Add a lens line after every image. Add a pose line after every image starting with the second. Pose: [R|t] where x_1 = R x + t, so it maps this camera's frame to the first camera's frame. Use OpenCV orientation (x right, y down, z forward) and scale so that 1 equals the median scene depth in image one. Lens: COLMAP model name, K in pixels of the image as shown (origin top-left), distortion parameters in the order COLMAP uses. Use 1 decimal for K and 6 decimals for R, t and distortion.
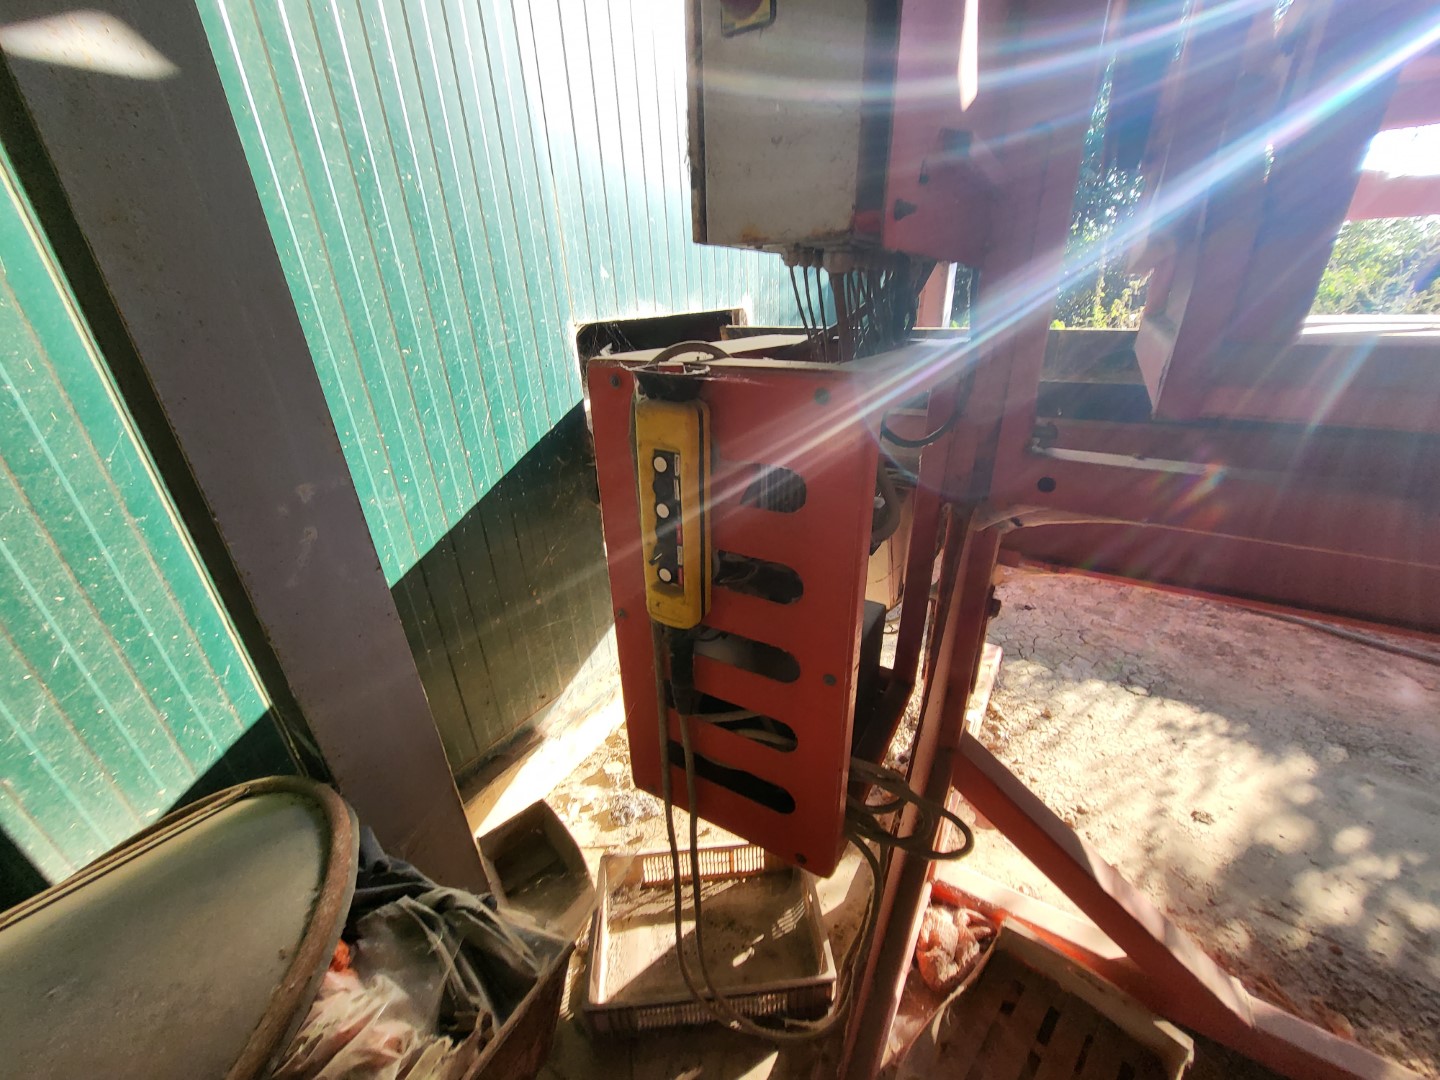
lens RADIAL K [[530.4, 0, 720.0], [0, 530.4, 540.0], [0, 0, 1]] dist [-0.000985, -0.000032]
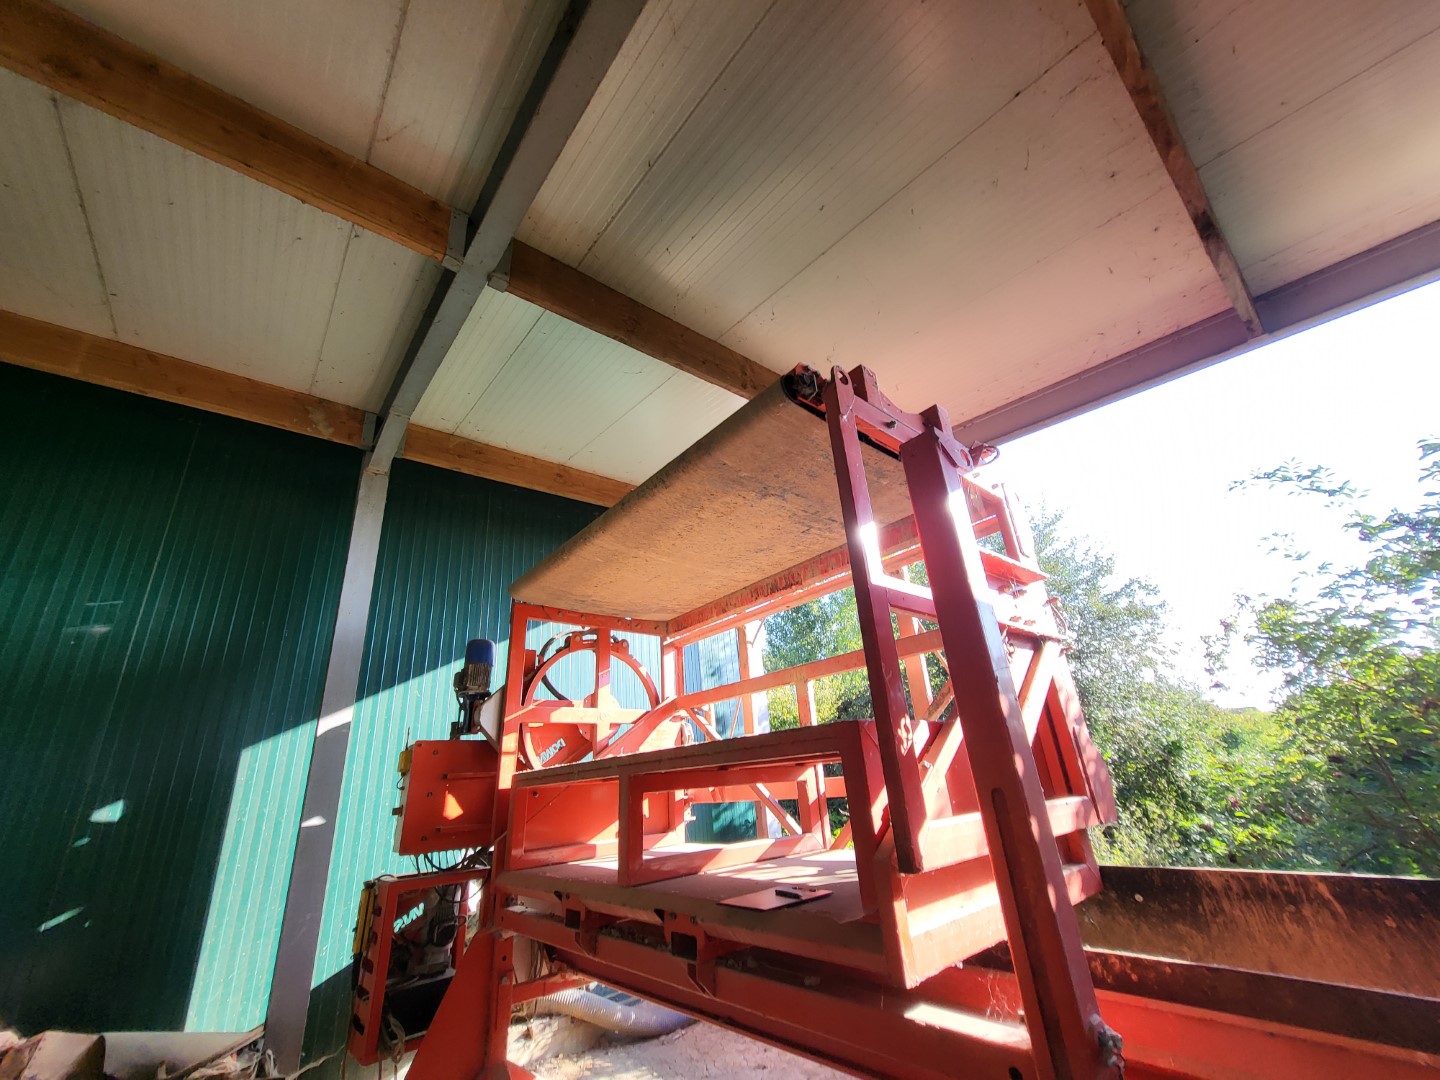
lens RADIAL K [[570.7, 0, 723.0], [0, 570.7, 546.0], [0, 0, 1]] dist [-0.000506, 0.002348]
pose [[0.937859, -0.179912, -0.296737, 2.202109], [-0.084985, 0.709987, -0.699068, 0.372119], [0.336450, 0.680846, 0.650577, -1.478977]]
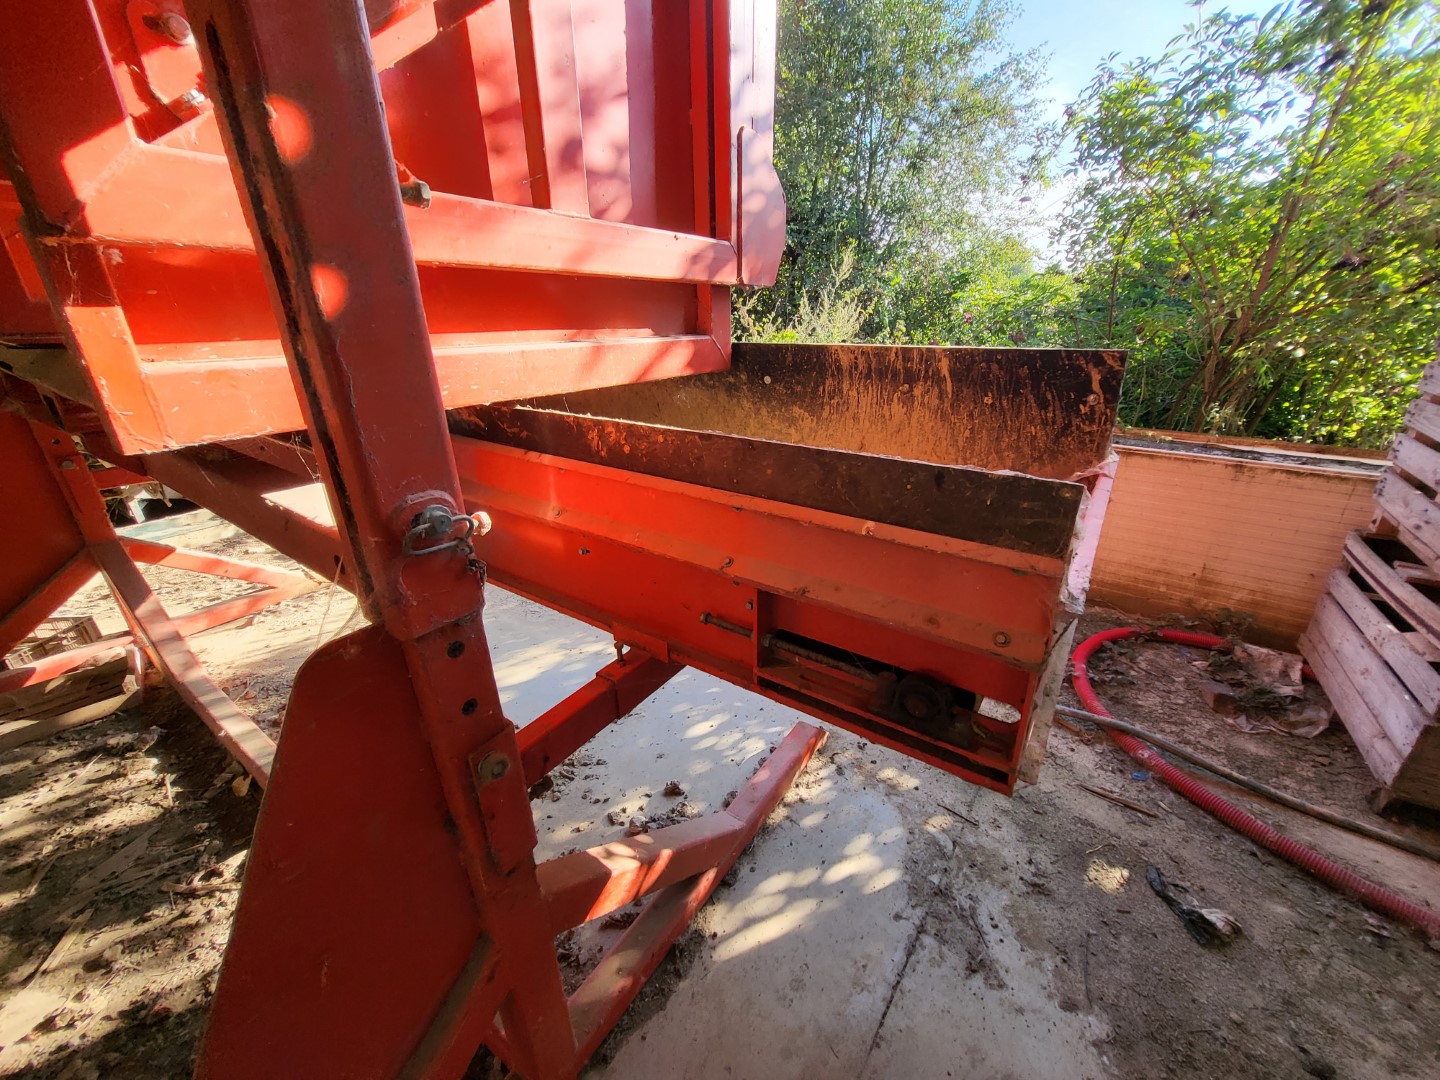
lens RADIAL K [[577.6, 0, 730.5], [0, 577.6, 545.7], [0, 0, 1]] dist [0.005866, 0.000777]
pose [[0.995523, 0.045741, -0.082715, 2.652609], [-0.047676, 0.998630, -0.021571, 0.271562], [0.081615, 0.025418, 0.996340, -0.738252]]
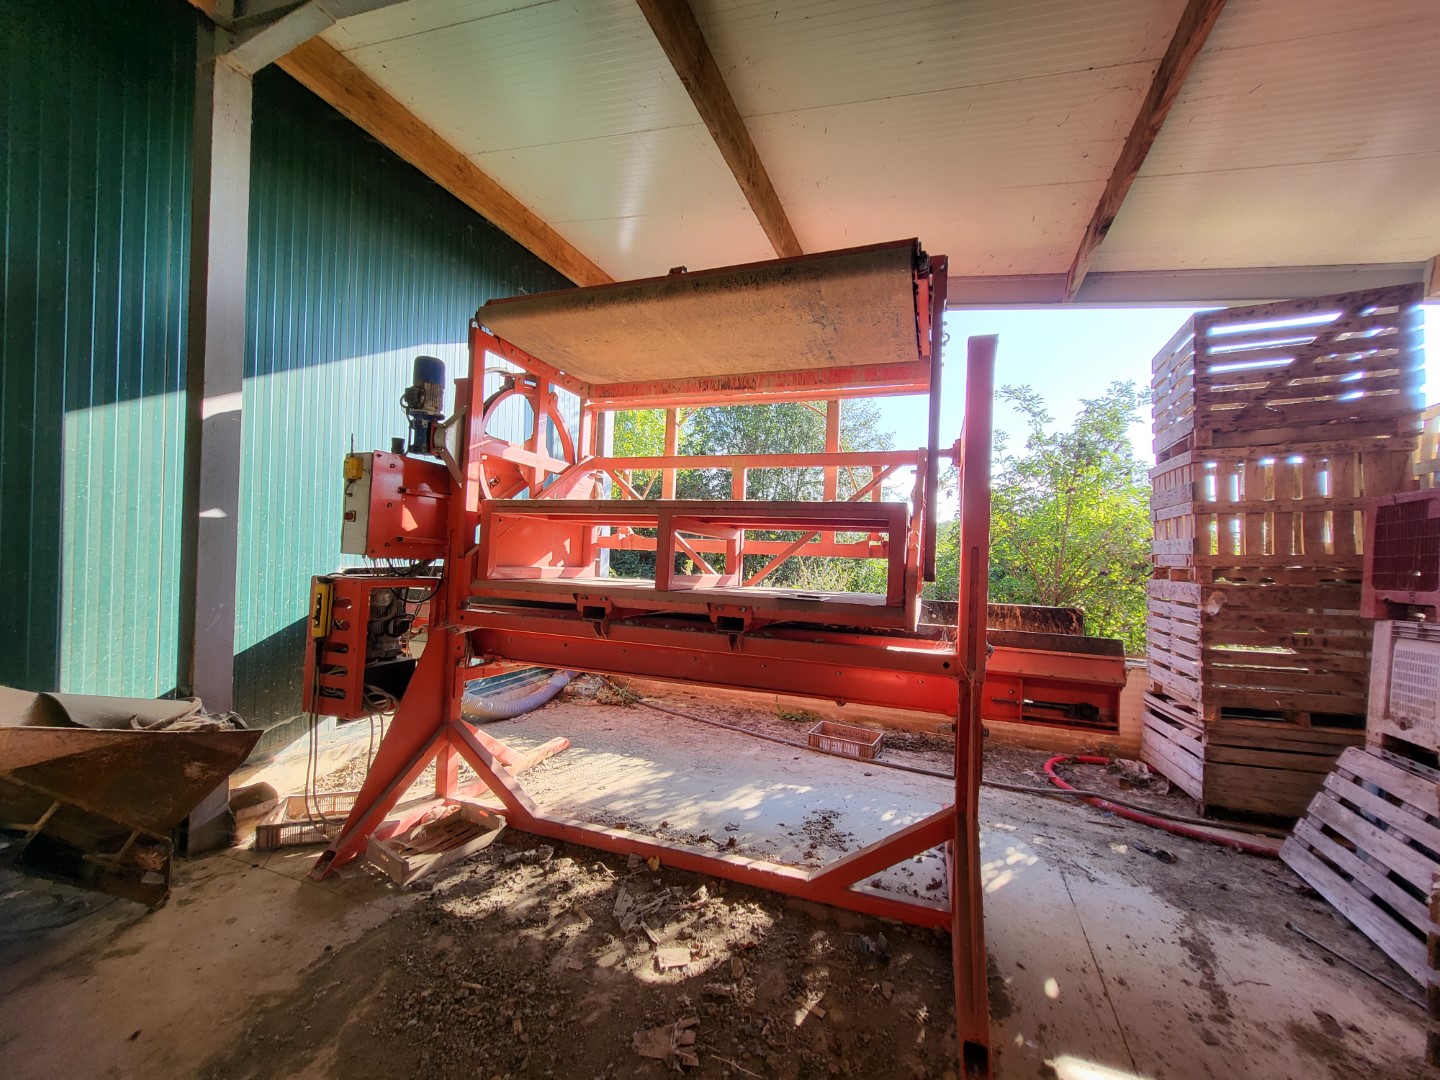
lens RADIAL K [[577.6, 0, 730.5], [0, 577.6, 545.7], [0, 0, 1]] dist [0.005866, 0.000777]
pose [[0.982085, 0.061267, 0.178199, 1.125956], [0.019389, 0.907795, -0.418967, 0.735270], [-0.187437, 0.414916, 0.890344, -1.970284]]
